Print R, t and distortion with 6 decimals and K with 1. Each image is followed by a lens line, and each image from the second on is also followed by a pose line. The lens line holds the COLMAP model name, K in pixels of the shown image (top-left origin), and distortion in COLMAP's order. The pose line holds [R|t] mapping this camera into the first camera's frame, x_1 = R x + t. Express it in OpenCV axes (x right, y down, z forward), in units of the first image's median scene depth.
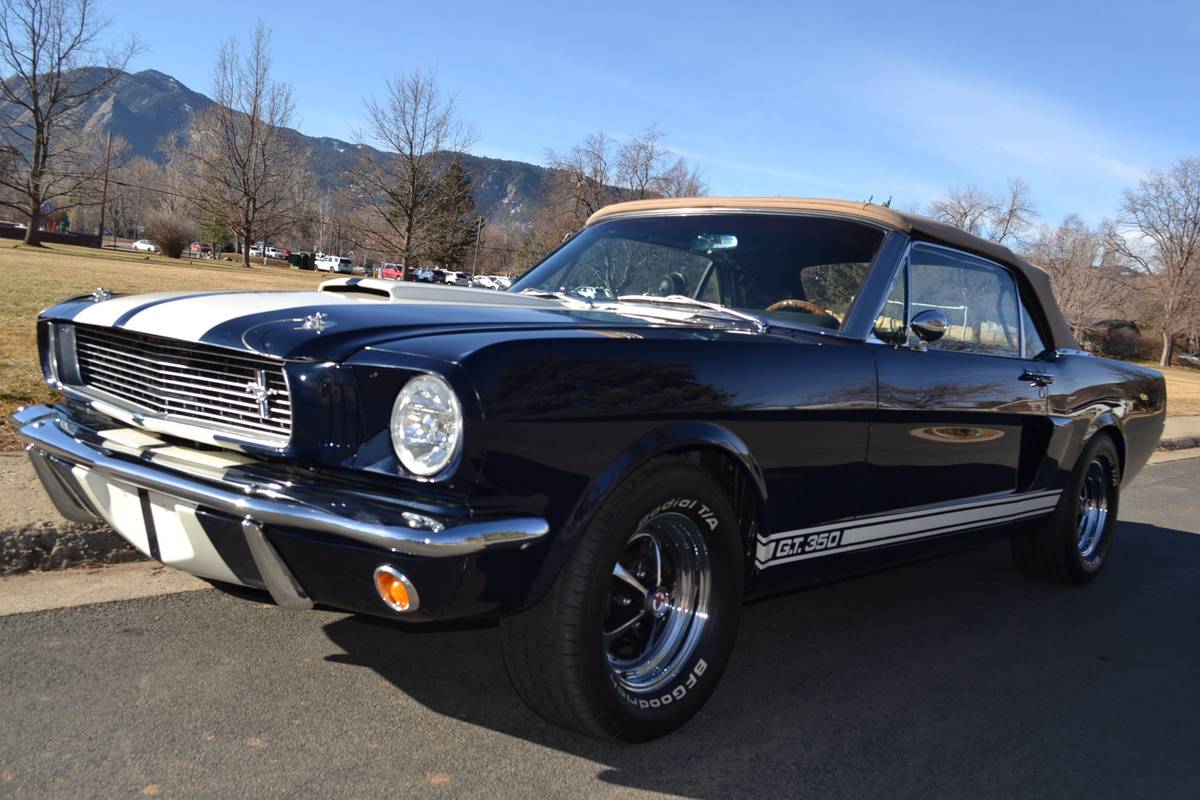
lens RADIAL K [[1180.5, 0, 618.0], [0, 1180.5, 399.6], [0, 0, 1]] dist [-0.016706, -0.015164]
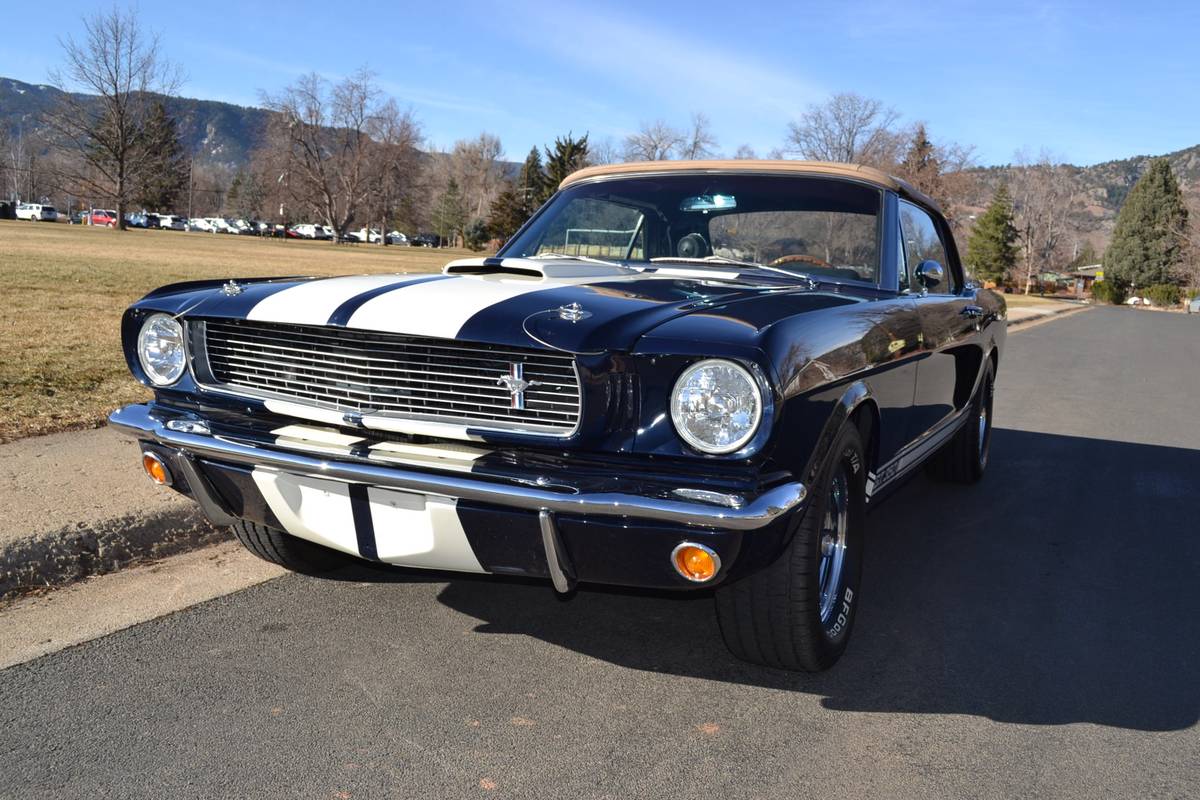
lens RADIAL K [[1107.1, 0, 591.8], [0, 1107.1, 402.2], [0, 0, 1]] dist [-0.018139, -0.017891]
pose [[0.964588, -0.076089, 0.252547, -0.046043], [0.057768, 0.995184, 0.079192, -0.005953], [-0.257357, -0.061799, 0.964338, 0.006330]]
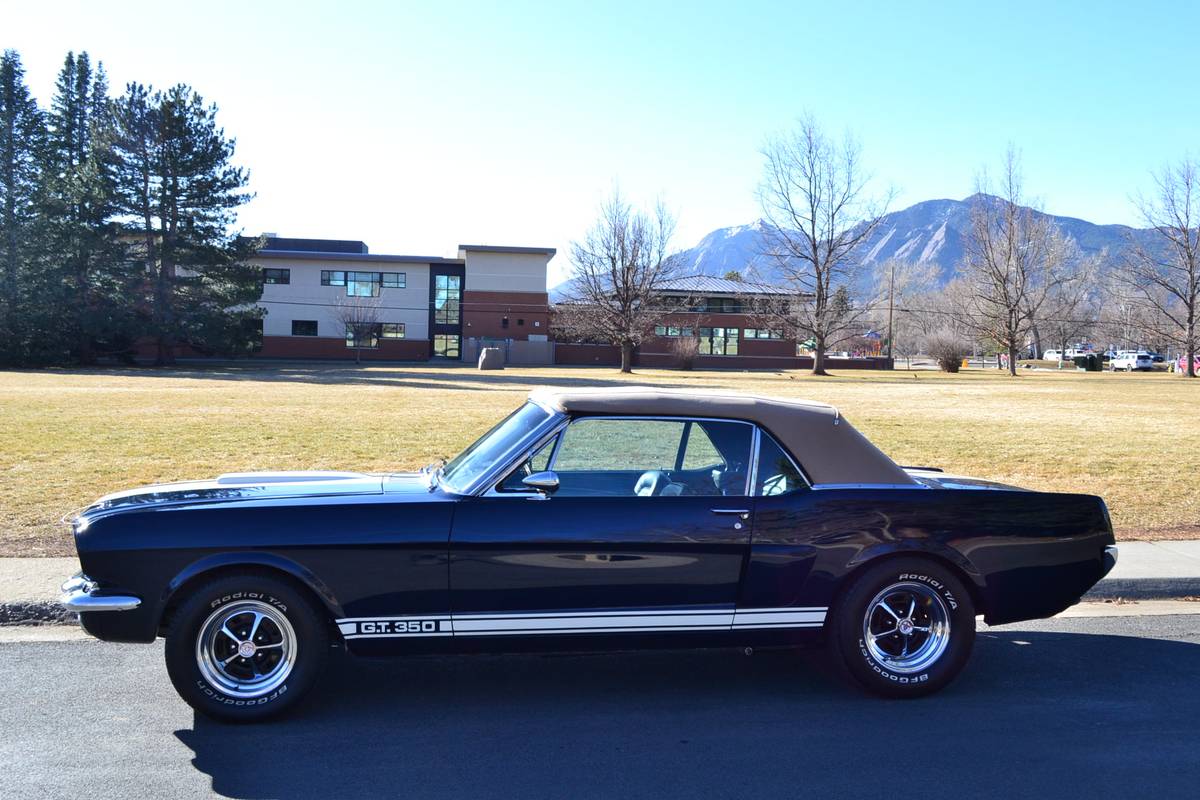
lens RADIAL K [[1180.5, 0, 618.0], [0, 1180.5, 399.6], [0, 0, 1]] dist [-0.016706, -0.015164]
pose [[0.734590, -0.072935, -0.674580, 0.118324], [0.016348, 0.995820, -0.089865, -0.003094], [0.678314, 0.054986, 0.732712, -0.000292]]
